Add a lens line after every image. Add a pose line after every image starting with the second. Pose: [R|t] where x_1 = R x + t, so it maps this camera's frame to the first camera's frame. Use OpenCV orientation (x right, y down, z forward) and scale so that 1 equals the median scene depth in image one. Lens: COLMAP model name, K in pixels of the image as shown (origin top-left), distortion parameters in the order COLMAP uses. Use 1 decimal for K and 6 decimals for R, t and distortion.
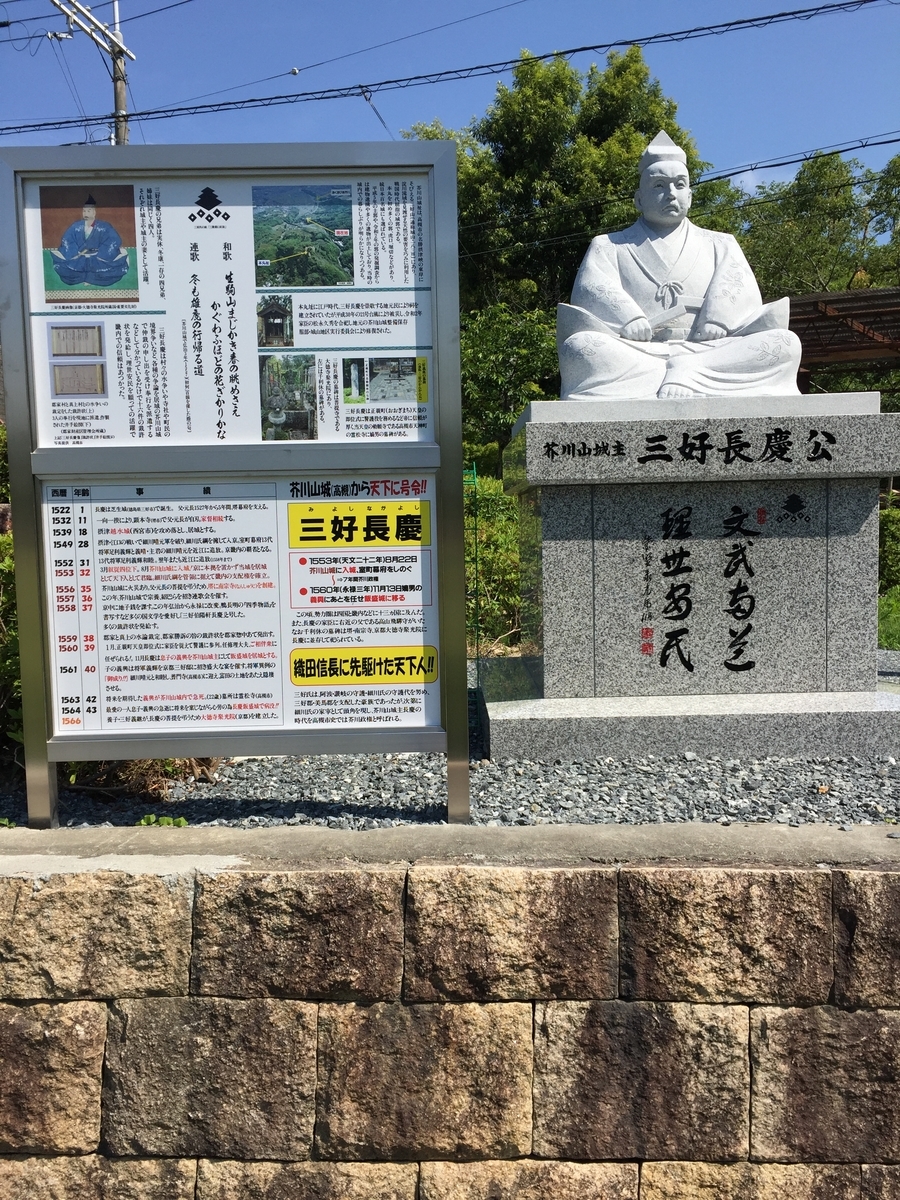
lens RADIAL K [[1024.5, 0, 446.8], [0, 1024.5, 605.2], [0, 0, 1]] dist [0.061756, -0.071363]
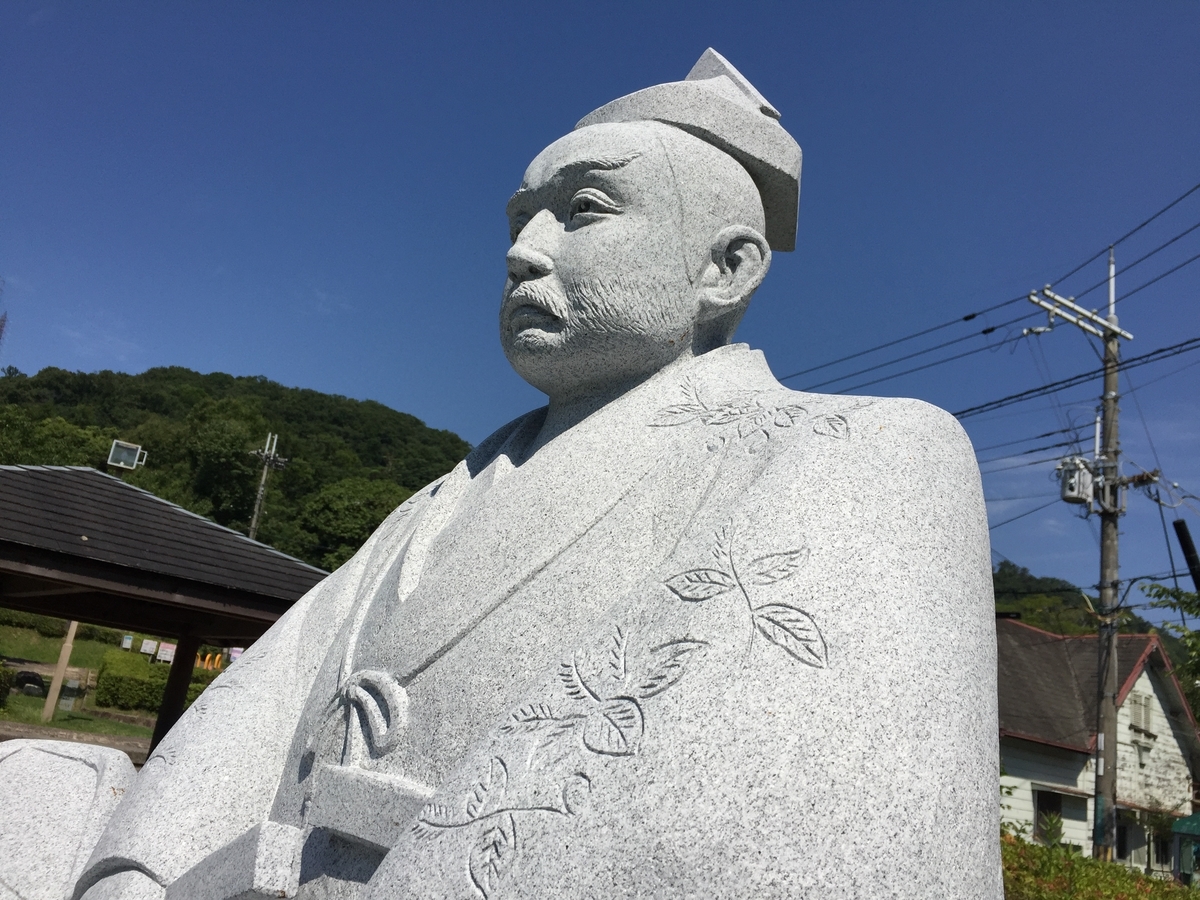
lens RADIAL K [[1024.5, 0, 597.9], [0, 1024.5, 451.2], [0, 0, 1]] dist [0.061756, -0.071363]
pose [[0.650436, -0.096346, -0.753425, 0.428725], [-0.217109, 0.926956, -0.305968, -0.340433], [0.727871, 0.362588, 0.582008, 1.023582]]
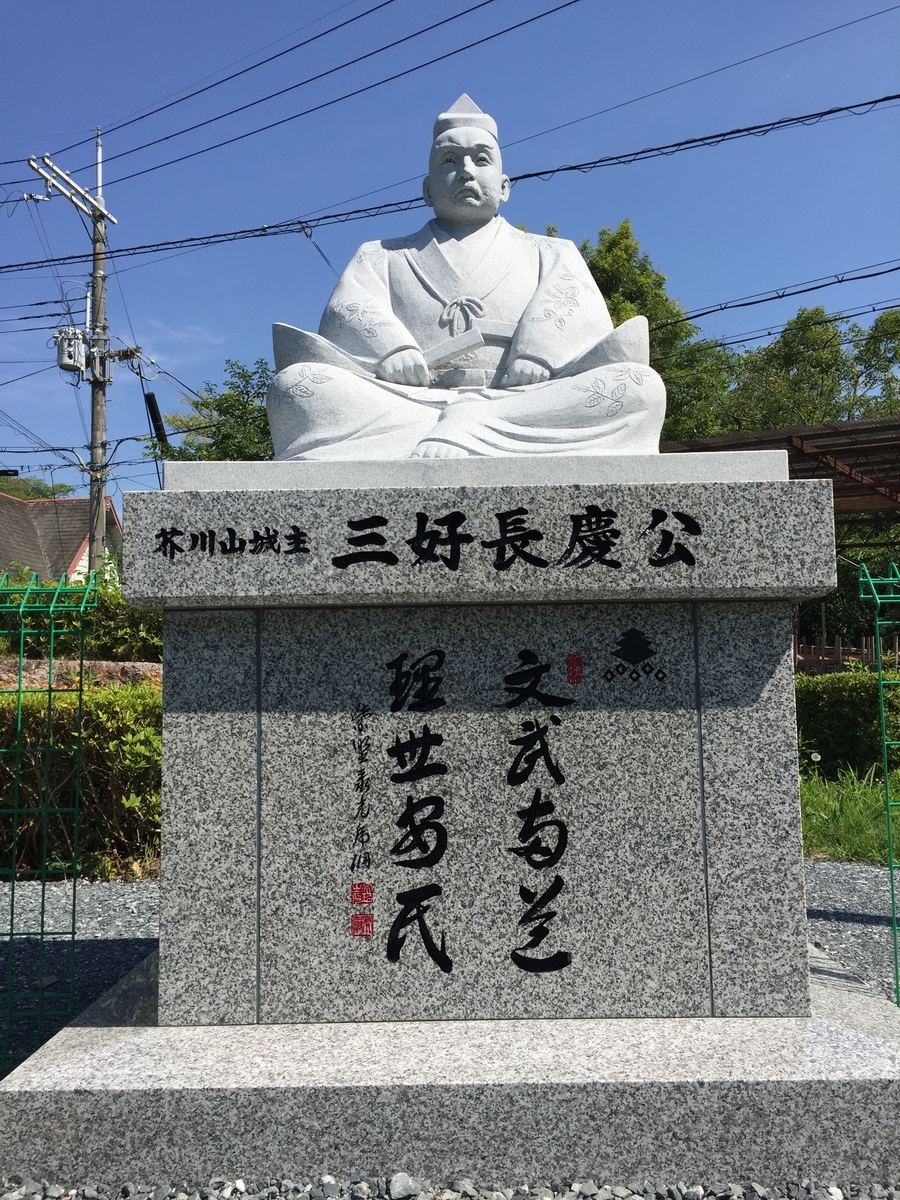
lens RADIAL K [[1024.5, 0, 454.6], [0, 1024.5, 596.8], [0, 0, 1]] dist [0.061756, -0.071363]
pose [[0.999918, 0.005254, -0.011684, 0.247236], [-0.007121, 0.986100, -0.166001, -0.034480], [0.010650, 0.166071, 0.986056, 0.465112]]
